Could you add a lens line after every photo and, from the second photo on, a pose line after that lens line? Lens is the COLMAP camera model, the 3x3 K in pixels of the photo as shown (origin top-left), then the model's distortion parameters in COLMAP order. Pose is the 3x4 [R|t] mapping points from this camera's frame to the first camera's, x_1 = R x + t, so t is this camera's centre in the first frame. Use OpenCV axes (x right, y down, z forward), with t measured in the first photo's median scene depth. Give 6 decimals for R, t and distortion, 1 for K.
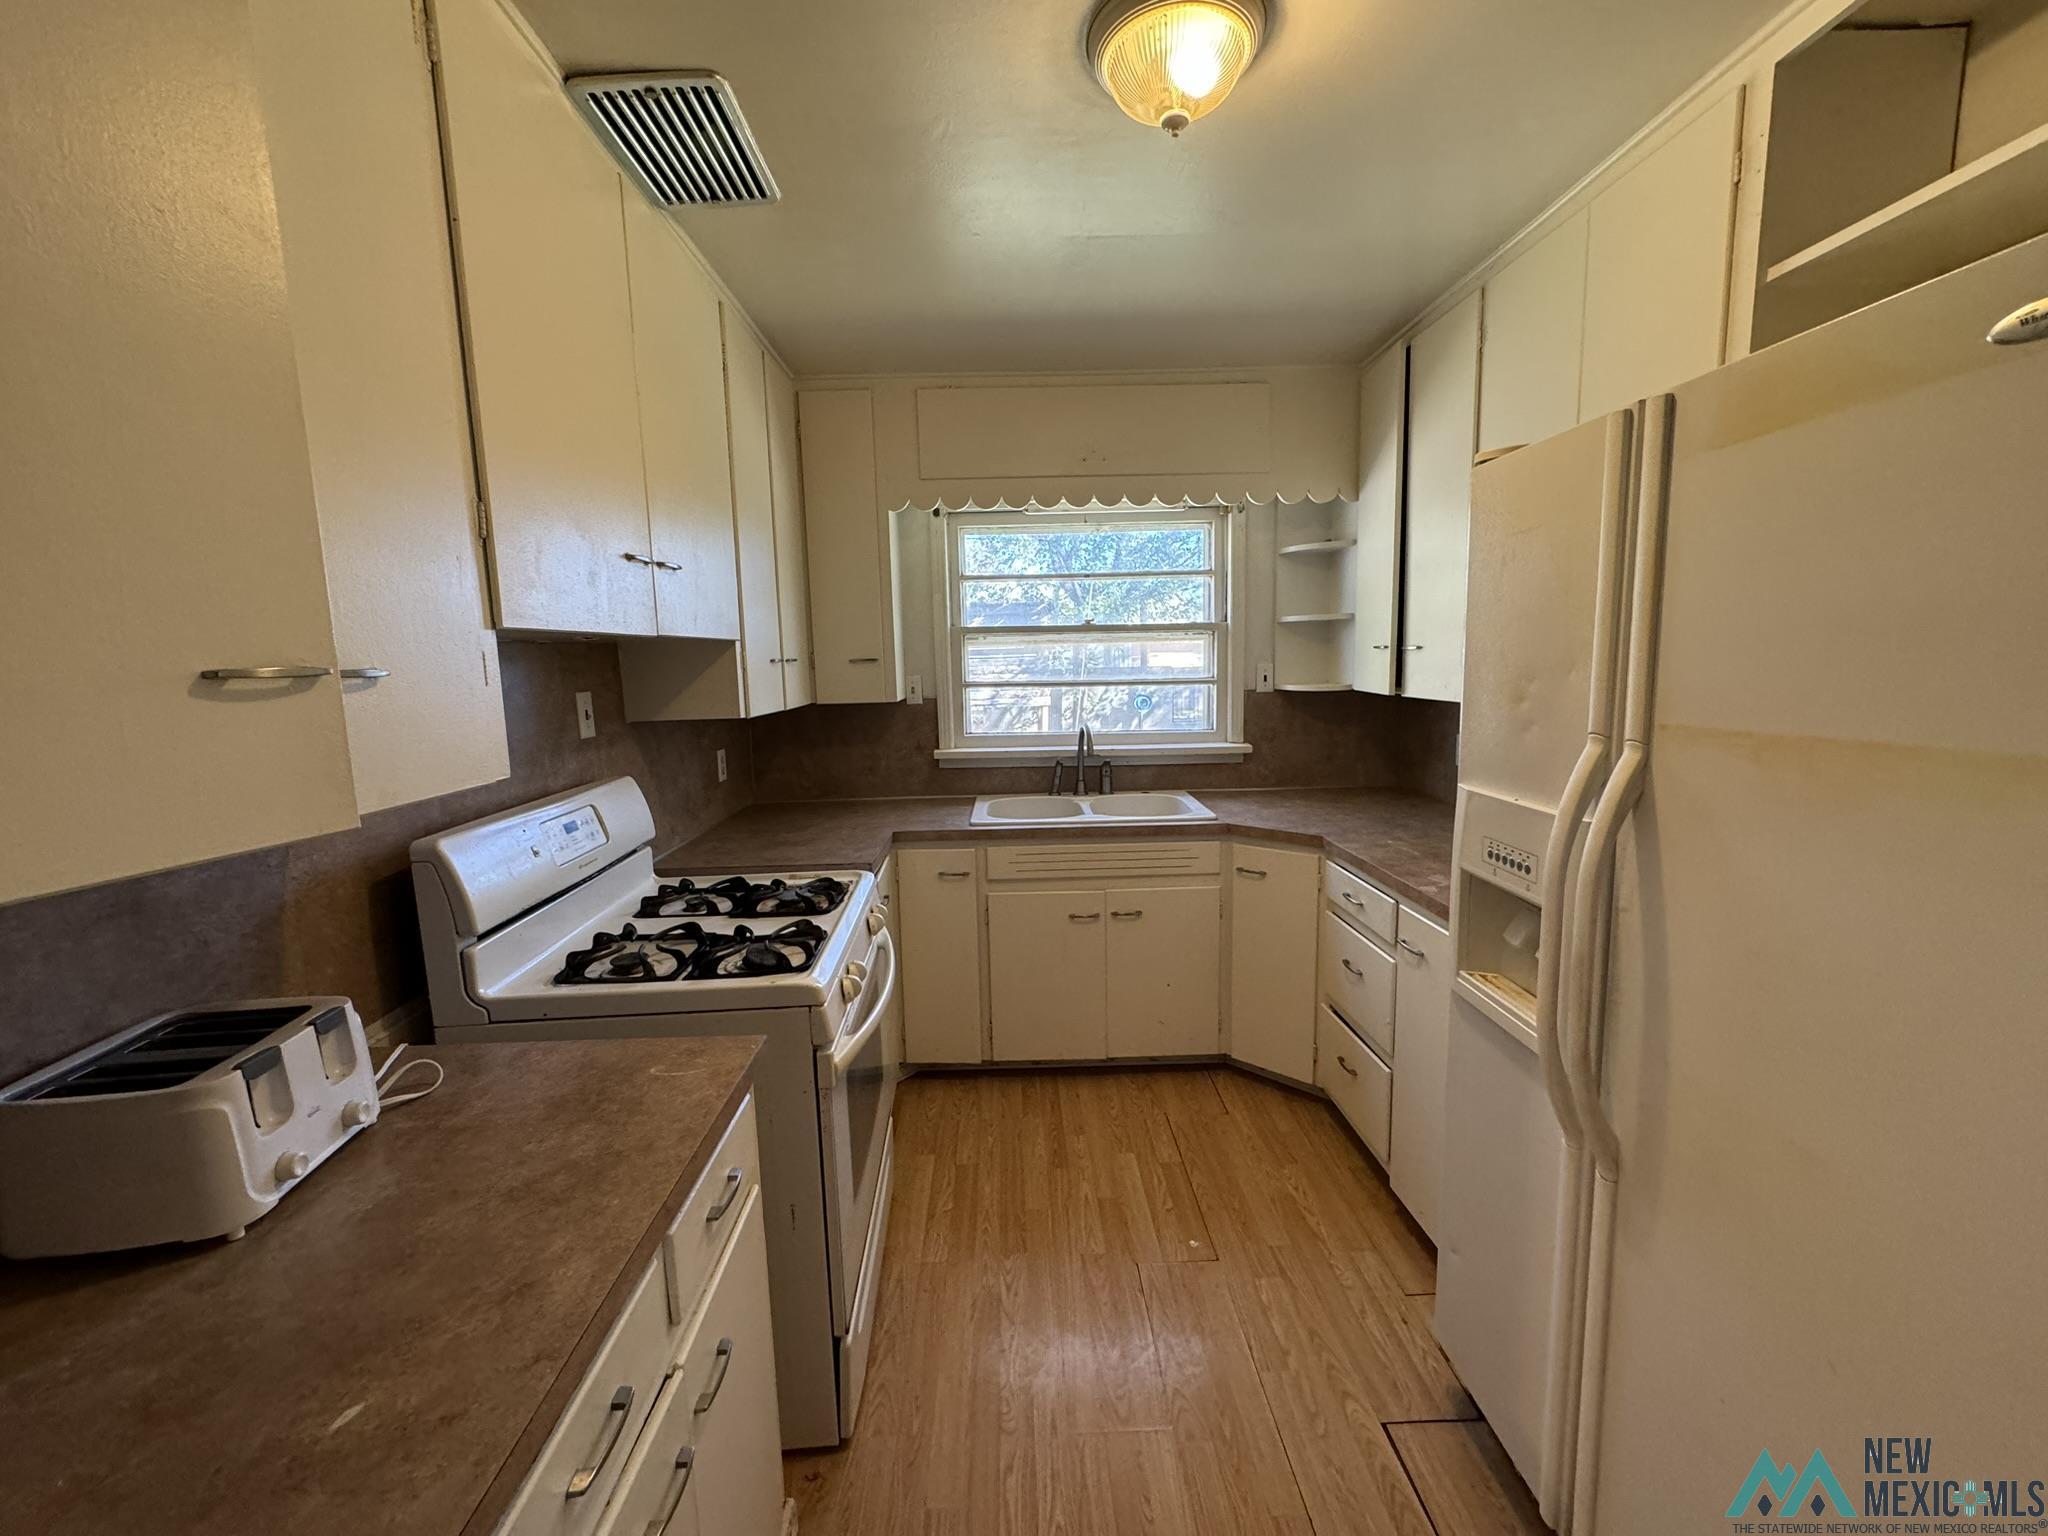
lens RADIAL K [[811.8, 0, 1027.9], [0, 811.8, 771.6], [0, 0, 1]] dist [0.001192, 0.000288]
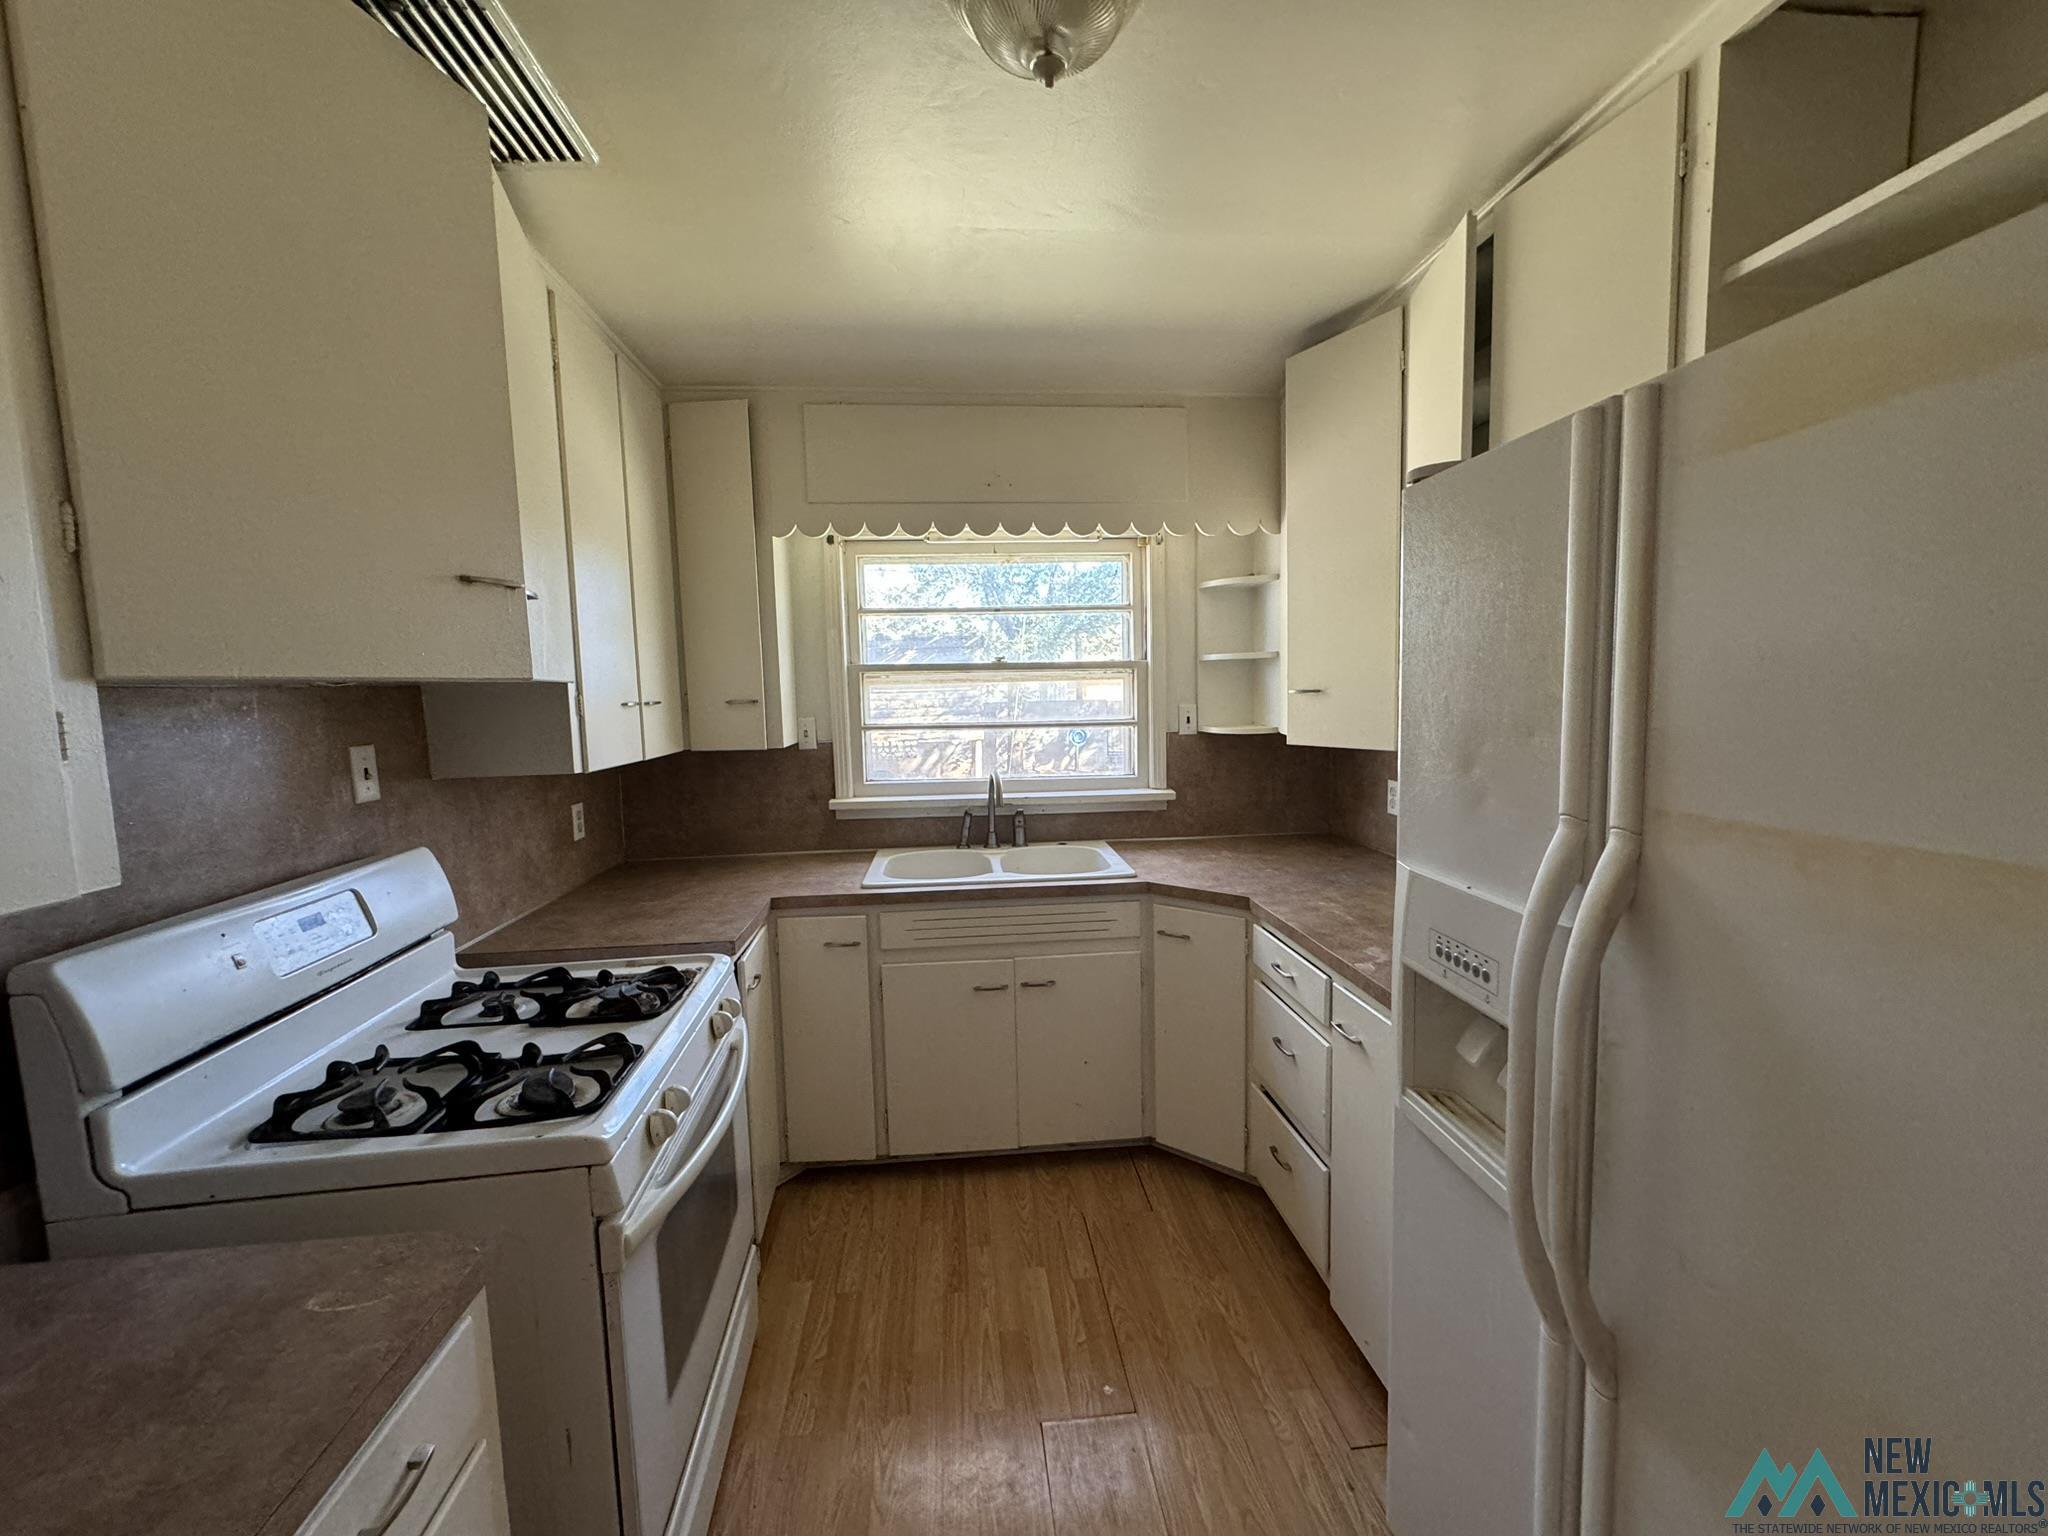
lens RADIAL K [[811.8, 0, 1027.9], [0, 811.8, 771.6], [0, 0, 1]] dist [0.001192, 0.000288]
pose [[0.997223, -0.006801, 0.074165, 0.057660], [0.009690, 0.999206, -0.038657, -0.031754], [-0.073843, 0.039268, 0.996496, 0.124440]]
